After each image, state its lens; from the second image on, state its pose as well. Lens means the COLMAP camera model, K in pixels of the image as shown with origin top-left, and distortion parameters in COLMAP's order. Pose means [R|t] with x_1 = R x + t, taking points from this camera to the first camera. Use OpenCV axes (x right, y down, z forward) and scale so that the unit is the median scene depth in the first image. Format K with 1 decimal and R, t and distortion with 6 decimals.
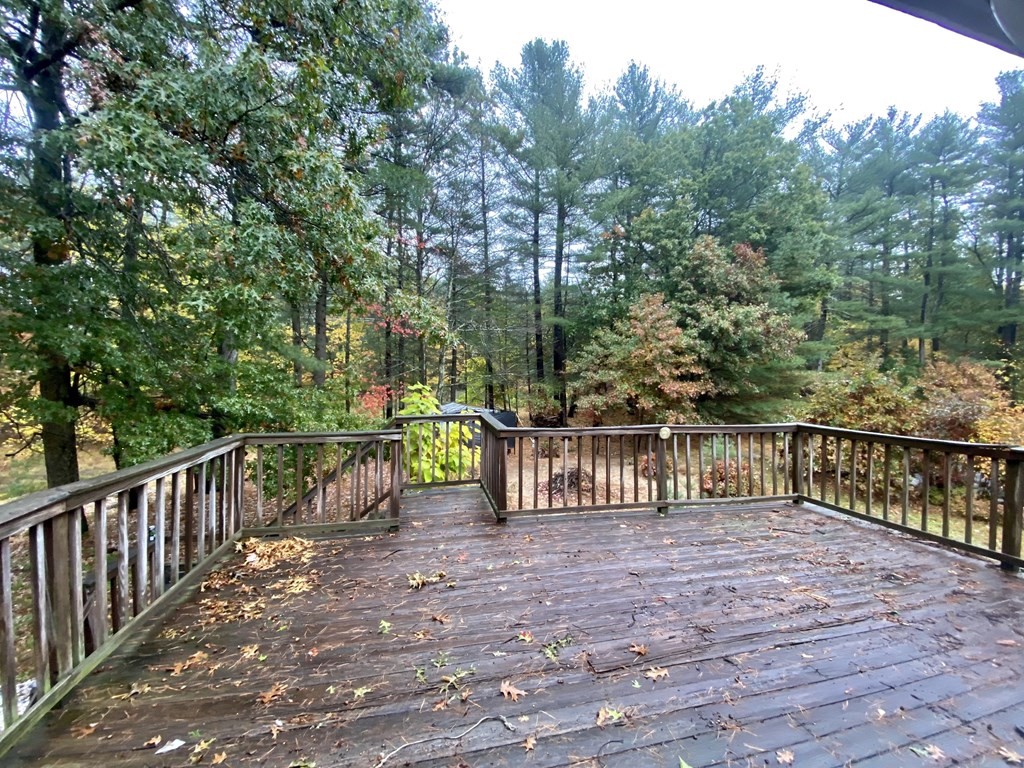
lens RADIAL K [[404.9, 0, 512.0], [0, 404.9, 384.0], [0, 0, 1]] dist [0.013315, -0.017264]
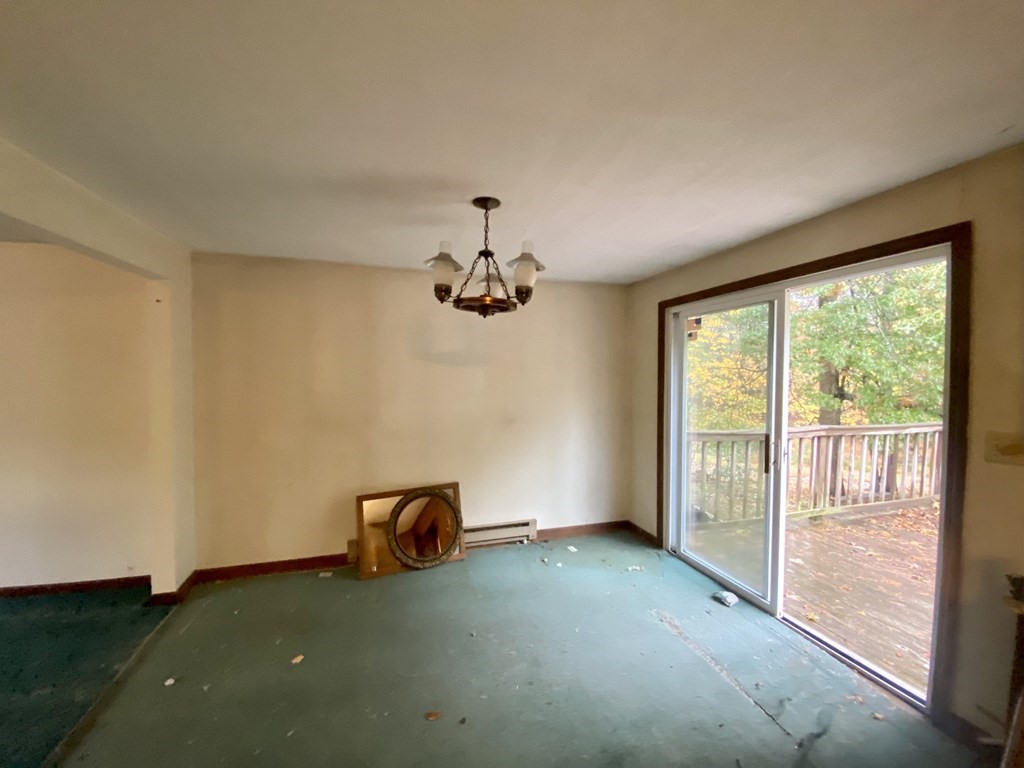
lens RADIAL K [[404.9, 0, 512.0], [0, 404.9, 384.0], [0, 0, 1]] dist [0.013315, -0.017264]
pose [[0.052490, 0.018107, -0.998457, 0.282134], [-0.030177, 0.999408, 0.016538, 0.013761], [0.998165, 0.029263, 0.053005, -0.237136]]
